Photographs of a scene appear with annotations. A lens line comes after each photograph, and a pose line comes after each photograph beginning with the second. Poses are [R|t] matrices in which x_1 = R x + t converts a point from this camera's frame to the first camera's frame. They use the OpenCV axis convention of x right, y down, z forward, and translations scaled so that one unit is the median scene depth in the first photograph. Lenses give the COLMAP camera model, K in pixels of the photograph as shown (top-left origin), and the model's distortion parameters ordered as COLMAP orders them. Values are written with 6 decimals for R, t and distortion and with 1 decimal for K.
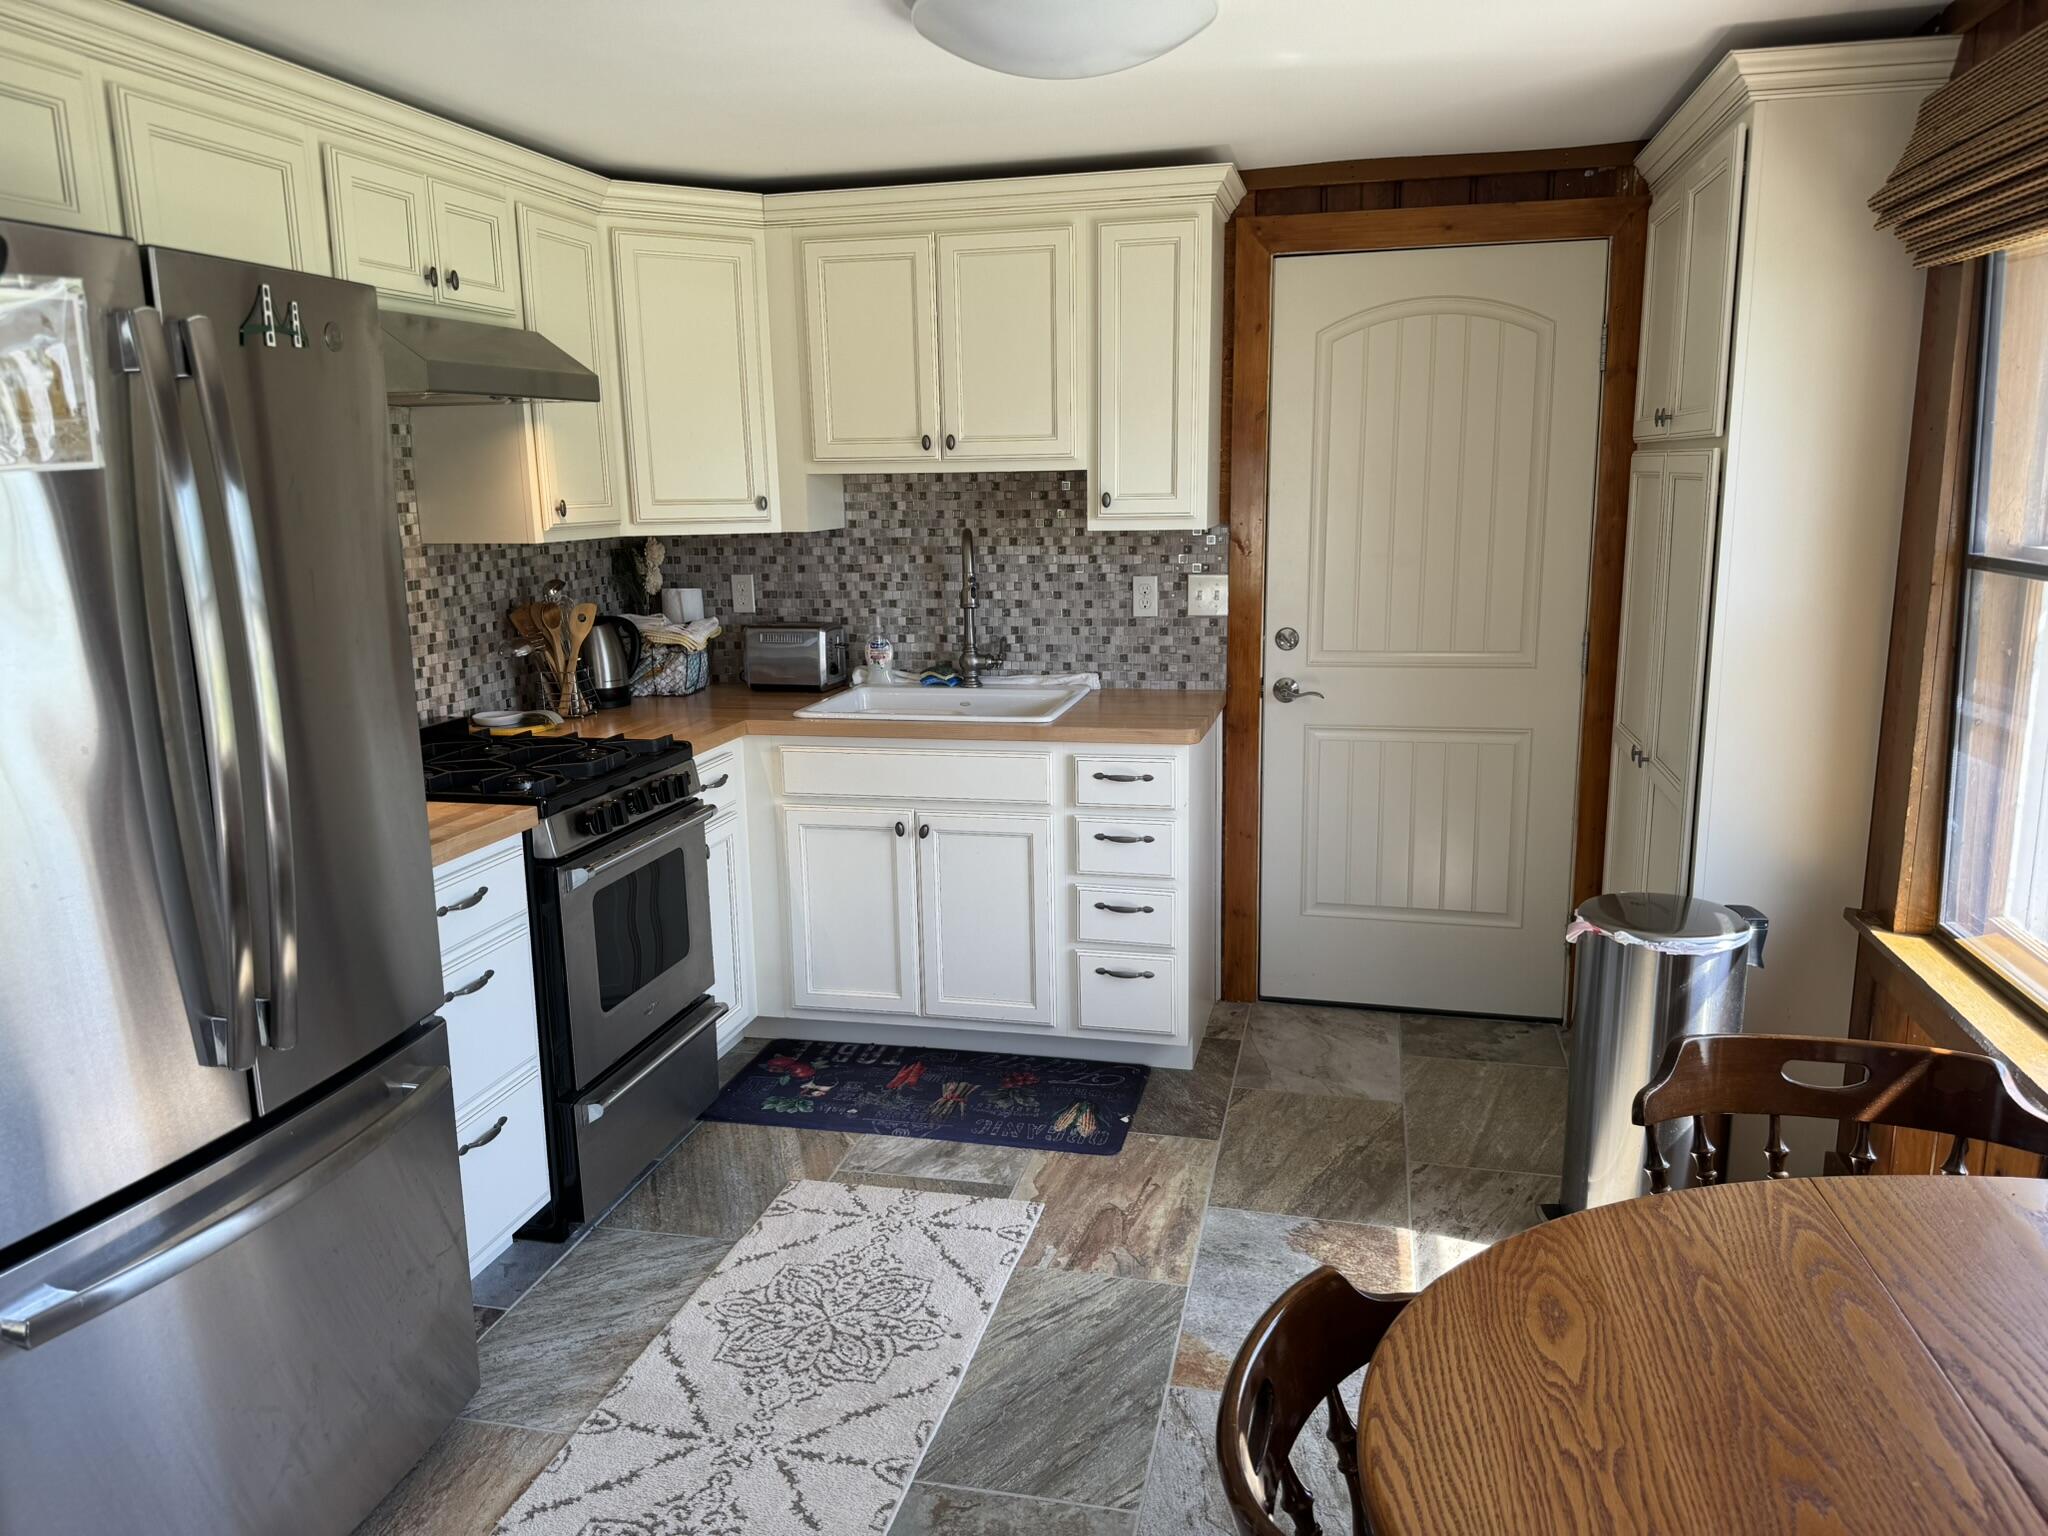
lens RADIAL K [[1423.0, 0, 1049.8], [0, 1423.0, 747.2], [0, 0, 1]] dist [0.055776, -0.082724]
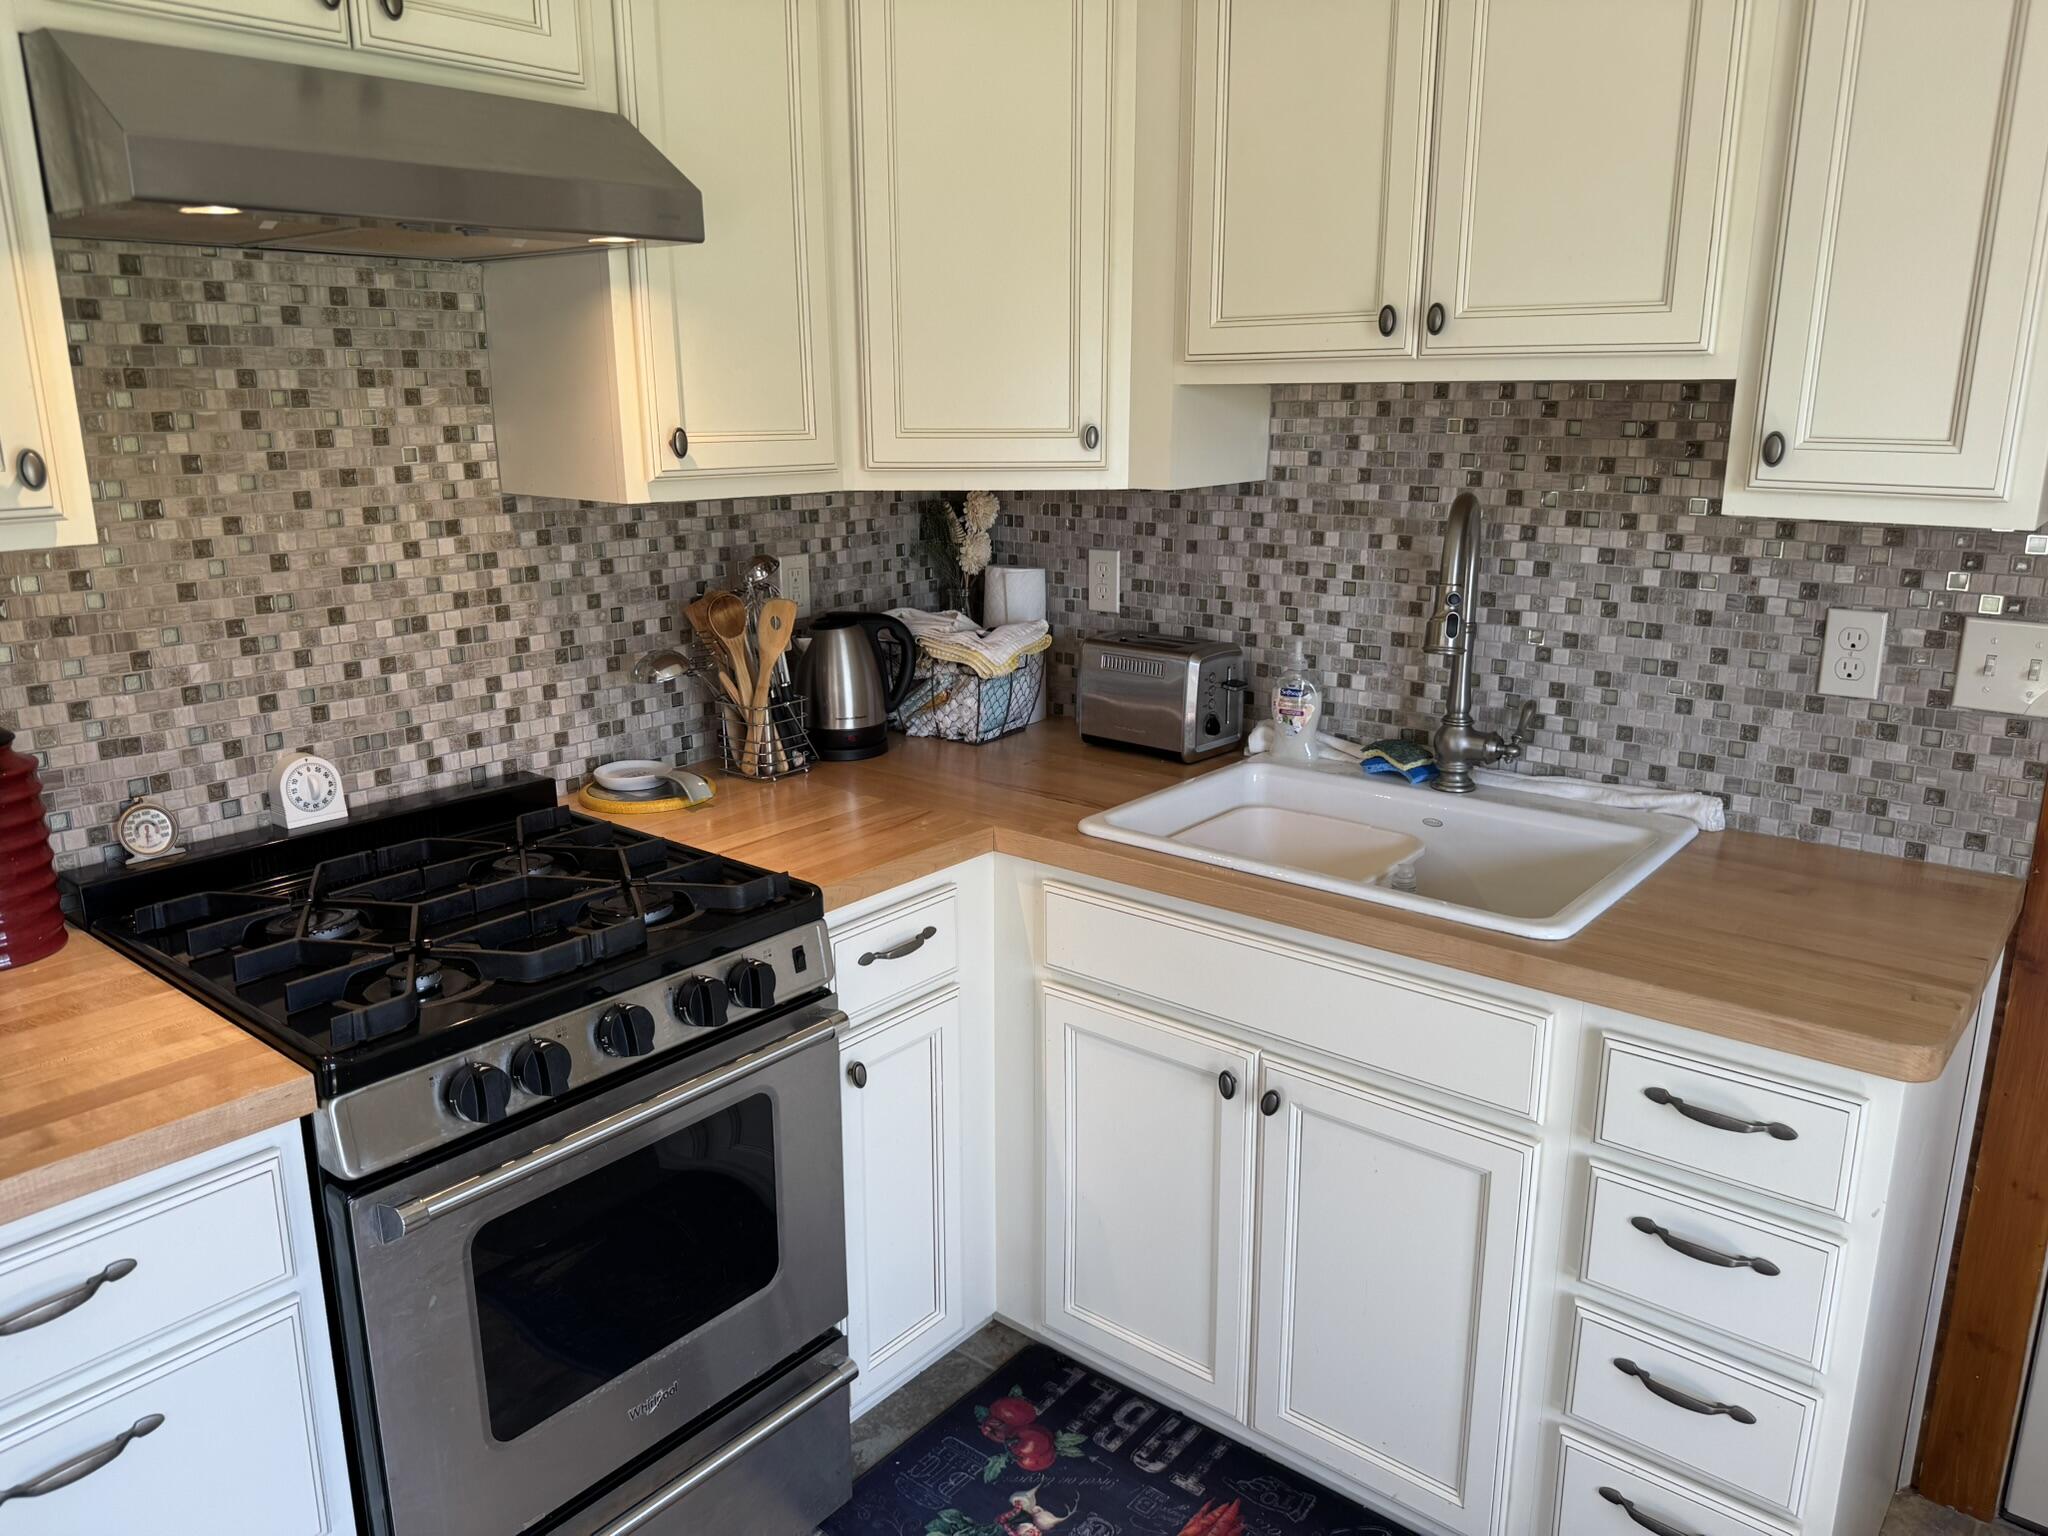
lens RADIAL K [[1423.0, 0, 1025.1], [0, 1423.0, 756.3], [0, 0, 1]] dist [0.055776, -0.082724]
pose [[0.890208, 0.122824, -0.438684, 0.038187], [-0.095092, 0.991856, 0.084735, -0.091249], [0.445518, -0.033717, 0.894638, 0.482319]]
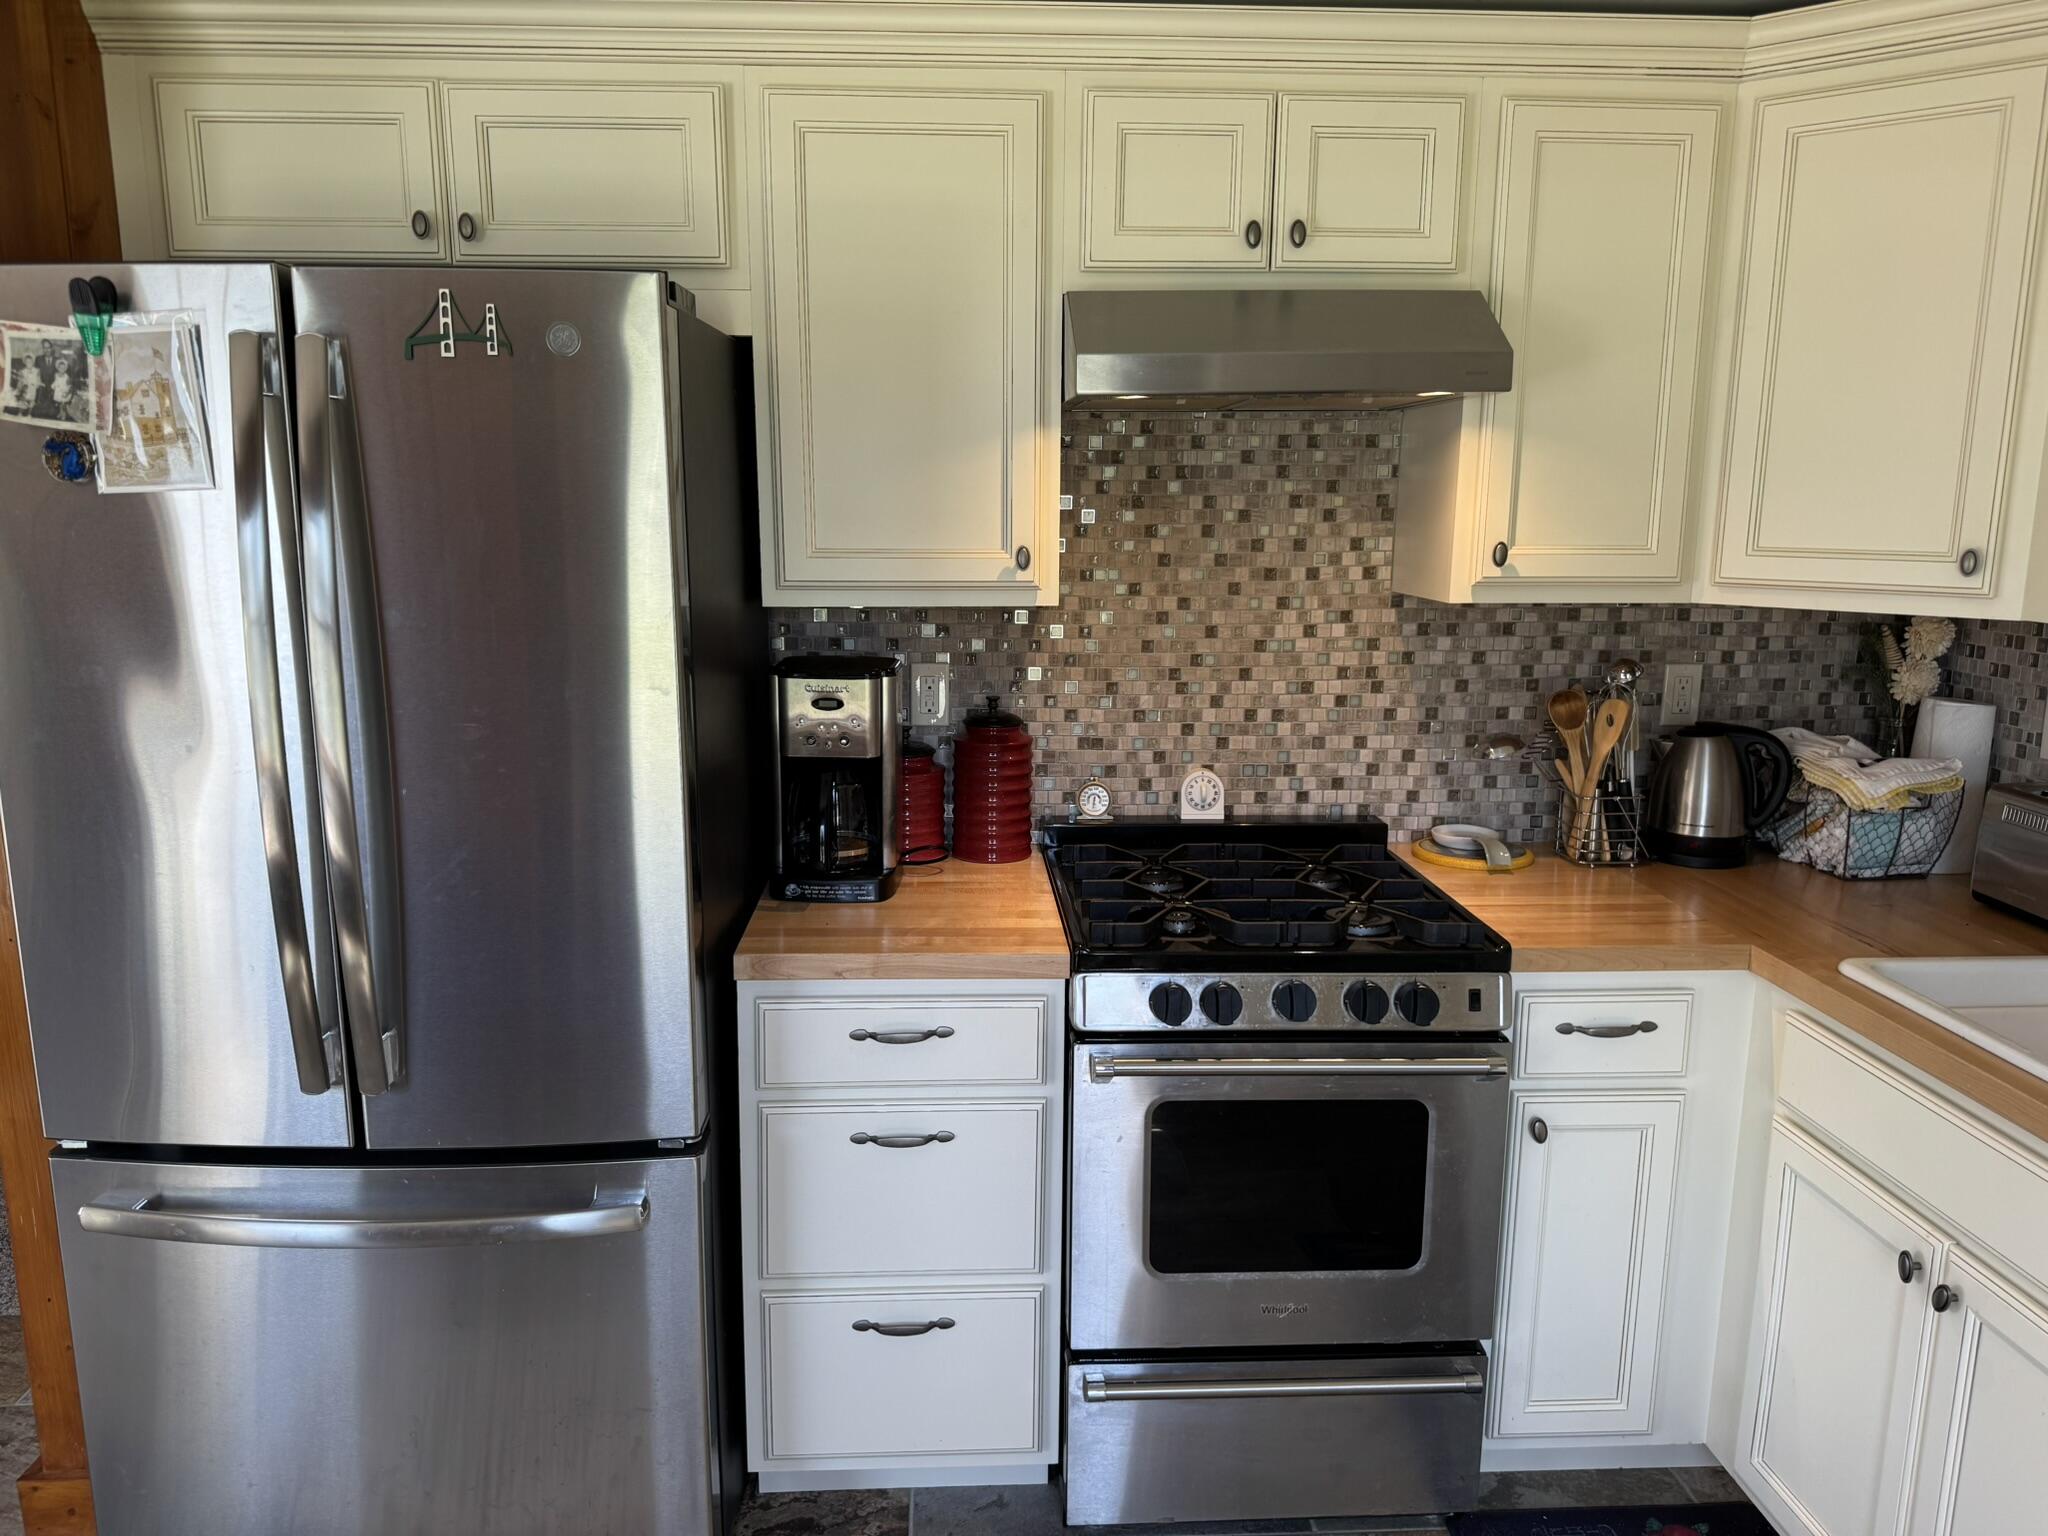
lens RADIAL K [[1423.0, 0, 1019.5], [0, 1423.0, 776.6], [0, 0, 1]] dist [0.055776, -0.082724]
pose [[0.262554, 0.197288, -0.944533, 0.218088], [-0.188772, 0.970462, 0.150230, -0.108395], [0.946272, 0.138858, 0.292041, 0.531833]]
